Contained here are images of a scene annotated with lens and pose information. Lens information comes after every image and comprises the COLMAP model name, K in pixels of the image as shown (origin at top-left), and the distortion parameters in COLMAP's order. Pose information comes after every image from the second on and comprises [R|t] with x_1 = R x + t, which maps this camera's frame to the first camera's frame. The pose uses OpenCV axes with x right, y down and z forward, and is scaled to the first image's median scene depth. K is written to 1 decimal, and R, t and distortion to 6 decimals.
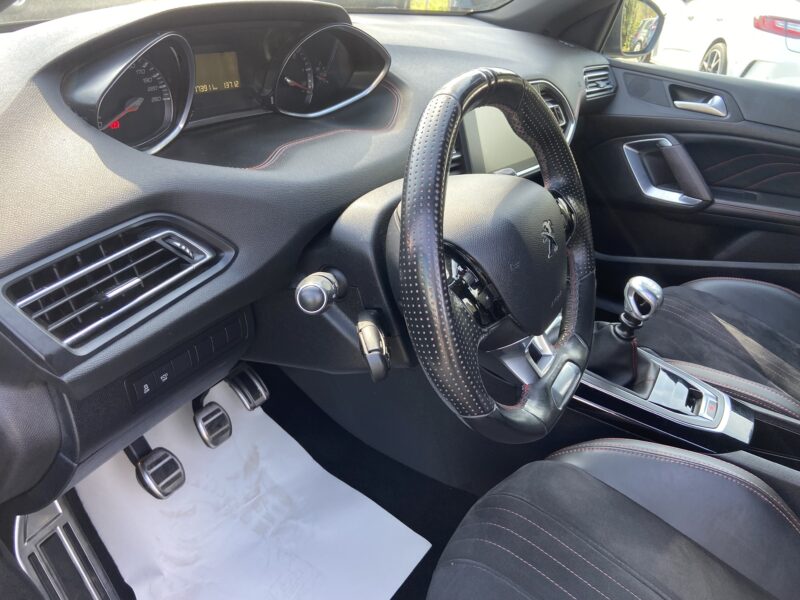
lens RADIAL K [[606.2, 0, 405.1], [0, 606.2, 293.5], [0, 0, 1]] dist [0.111664, -0.132606]
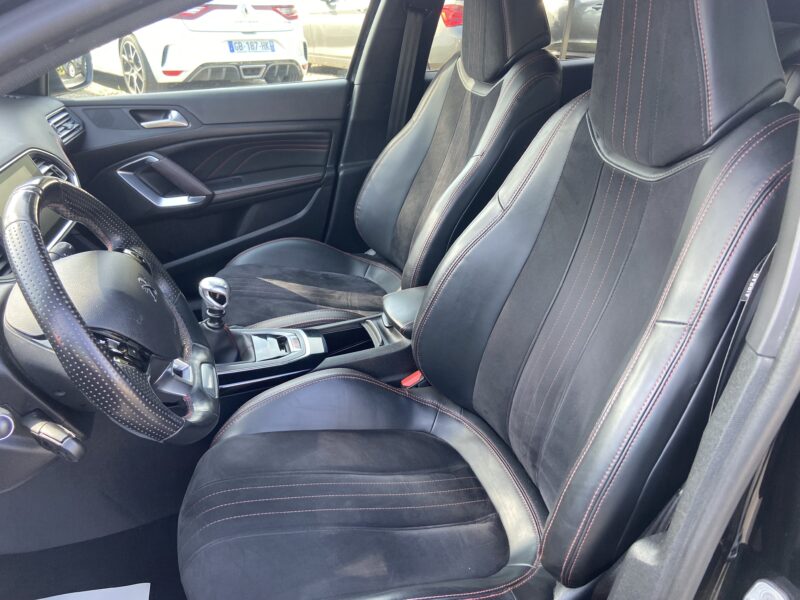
lens RADIAL K [[606.2, 0, 412.0], [0, 606.2, 295.4], [0, 0, 1]] dist [0.111664, -0.132606]
pose [[0.649426, -0.437997, 0.621615, -0.132849], [0.420817, 0.887879, 0.185965, -0.051242], [-0.633371, 0.140816, 0.760928, -0.207932]]
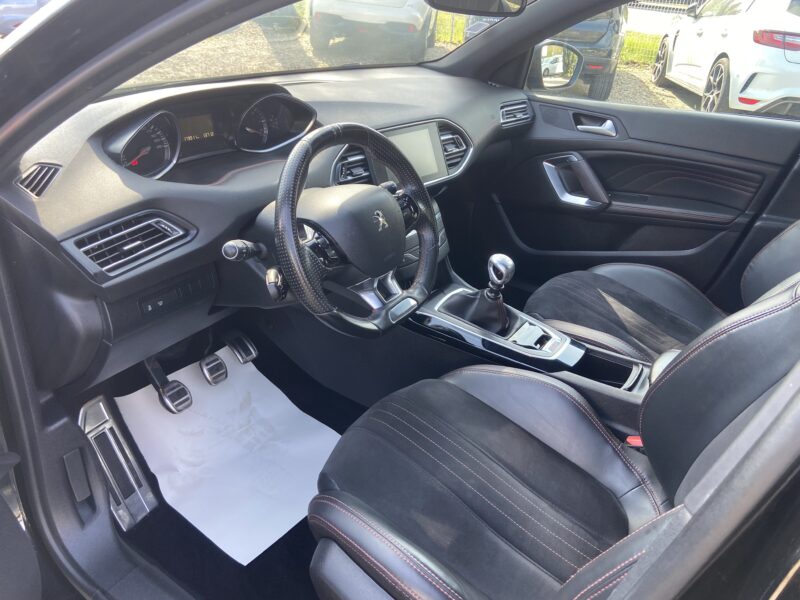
lens RADIAL K [[606.2, 0, 405.0], [0, 606.2, 296.1], [0, 0, 1]] dist [0.111664, -0.132606]
pose [[0.997130, -0.021919, -0.072463, 0.261870], [0.019782, 0.999352, -0.030074, 0.108150], [0.073076, 0.028554, 0.996918, -0.425718]]
